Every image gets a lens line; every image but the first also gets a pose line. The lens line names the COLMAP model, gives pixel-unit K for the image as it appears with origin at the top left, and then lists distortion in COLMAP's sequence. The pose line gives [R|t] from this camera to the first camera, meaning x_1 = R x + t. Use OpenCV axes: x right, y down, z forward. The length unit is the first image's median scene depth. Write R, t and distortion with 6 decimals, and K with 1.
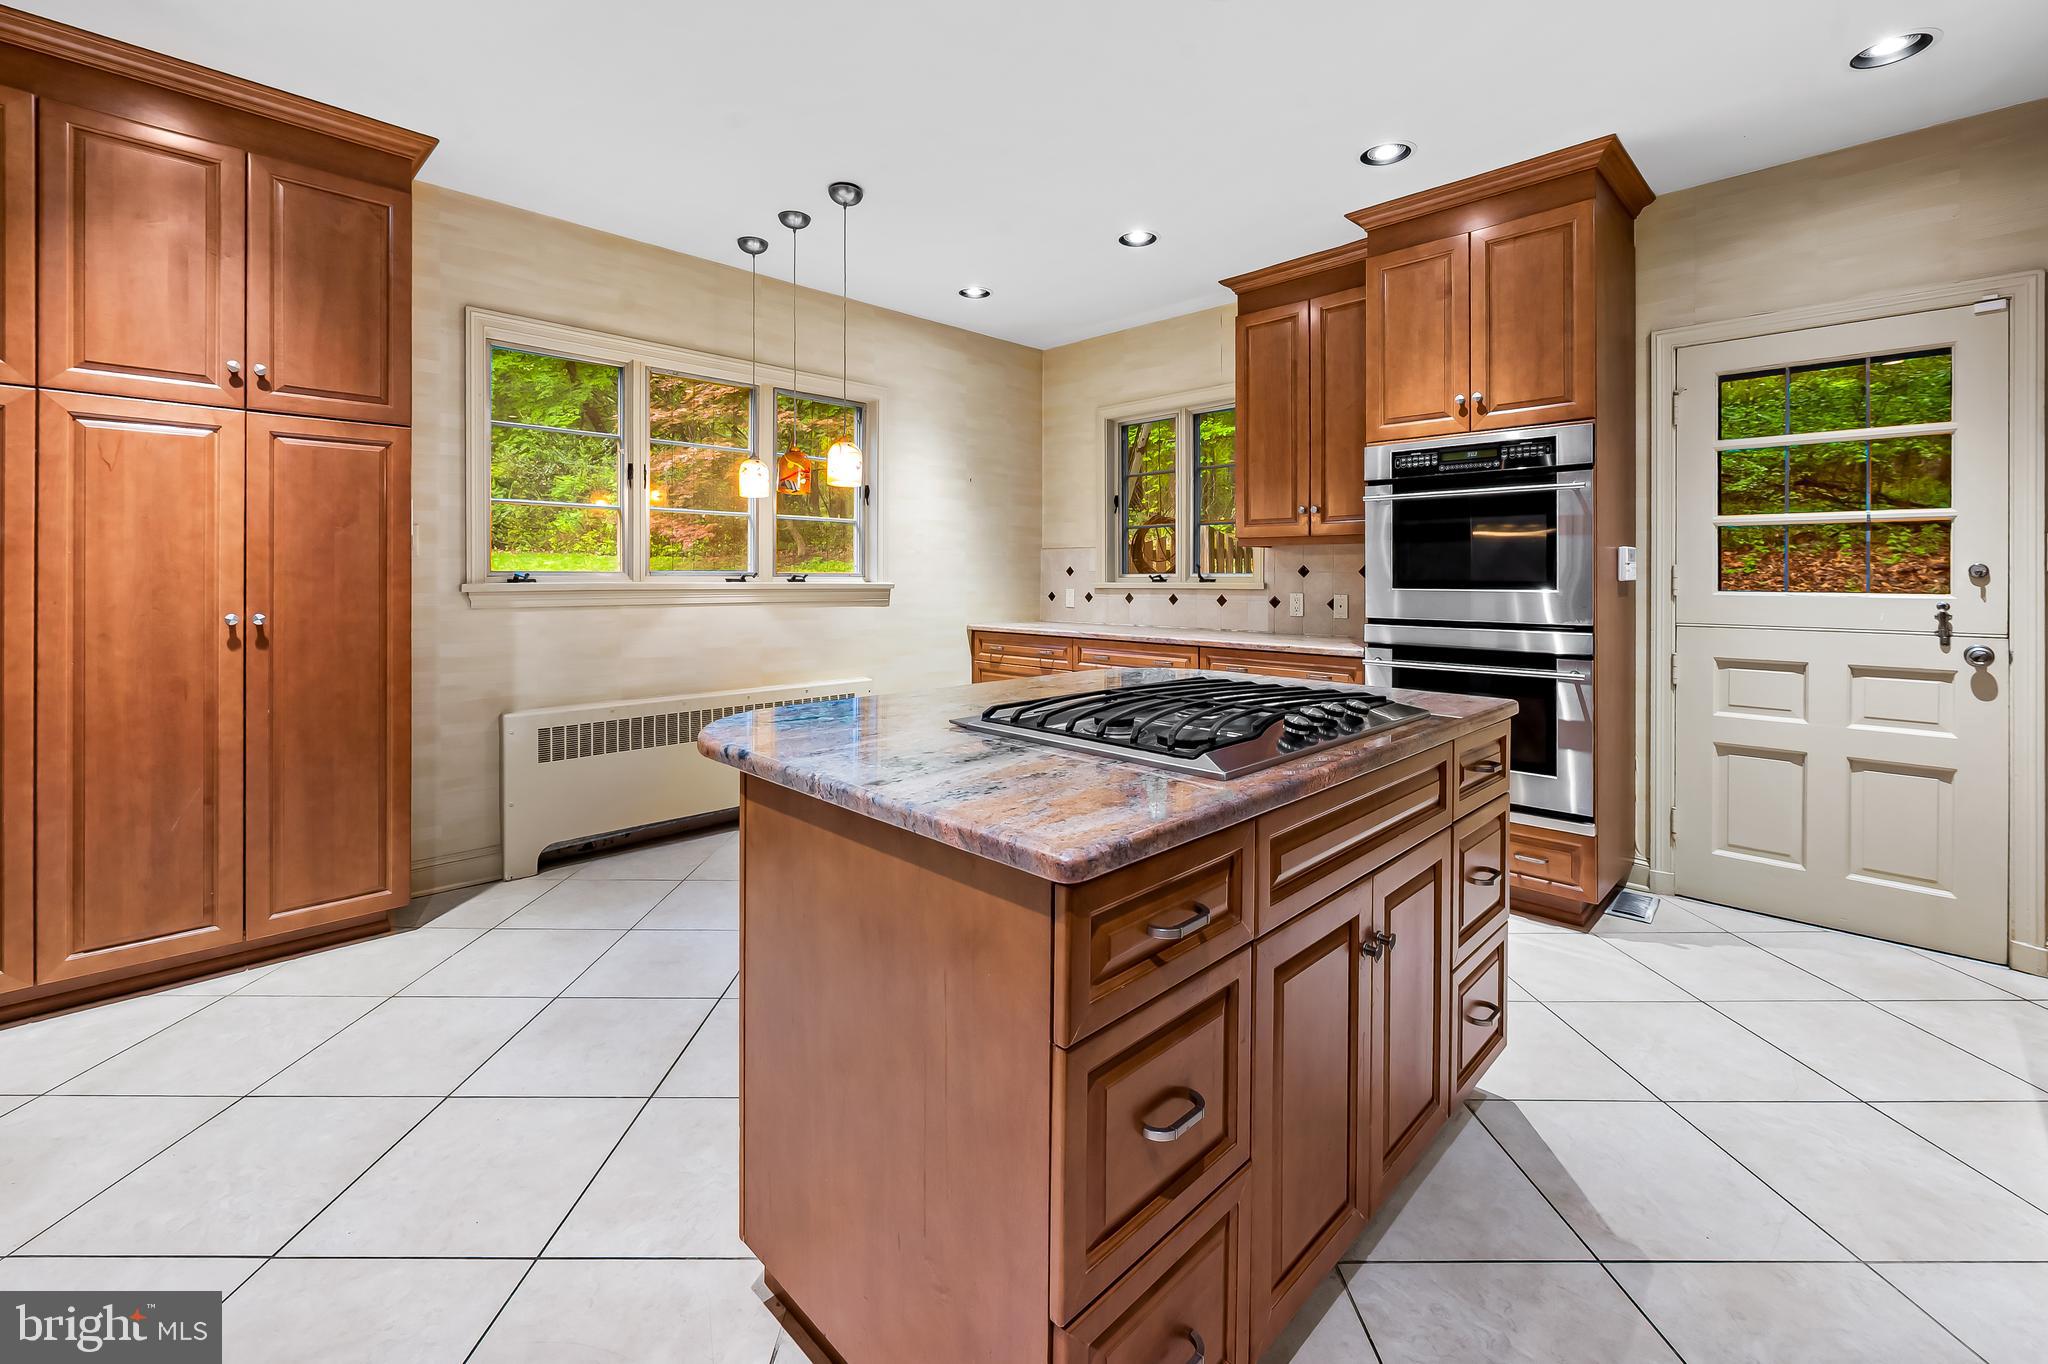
lens RADIAL K [[862.3, 0, 1015.4], [0, 862.3, 578.5], [0, 0, 1]] dist [-0.001273, 0.000090]
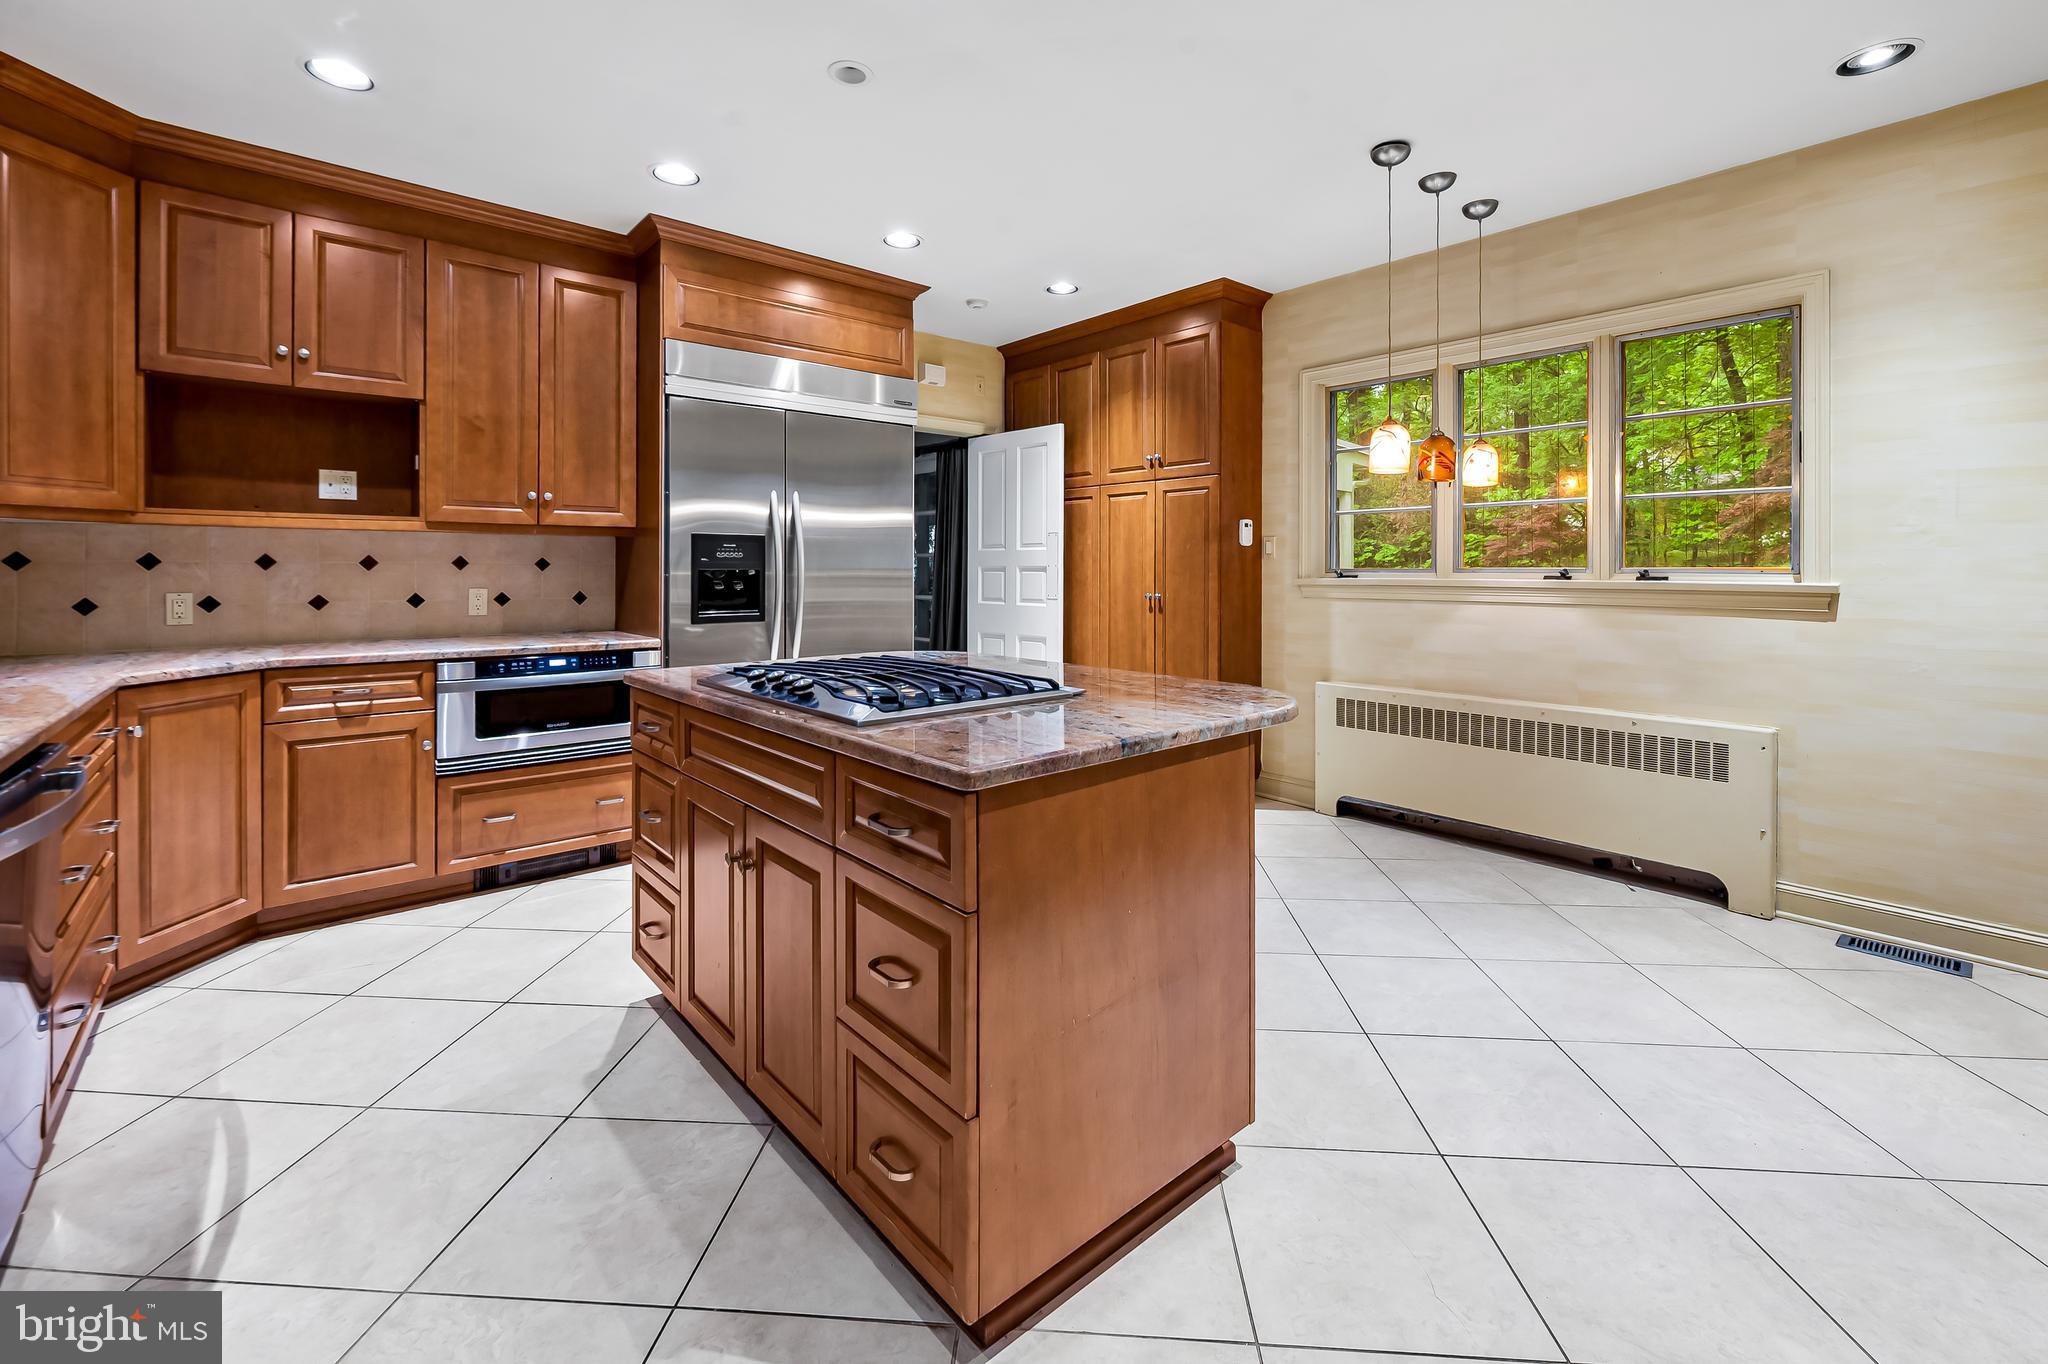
lens RADIAL K [[862.3, 0, 1015.4], [0, 862.3, 578.5], [0, 0, 1]] dist [-0.001273, 0.000090]
pose [[-0.074480, 0.007186, -0.997197, 0.710393], [-0.002626, 0.999969, 0.007402, -0.002544], [0.997219, 0.003170, -0.074459, 0.646449]]
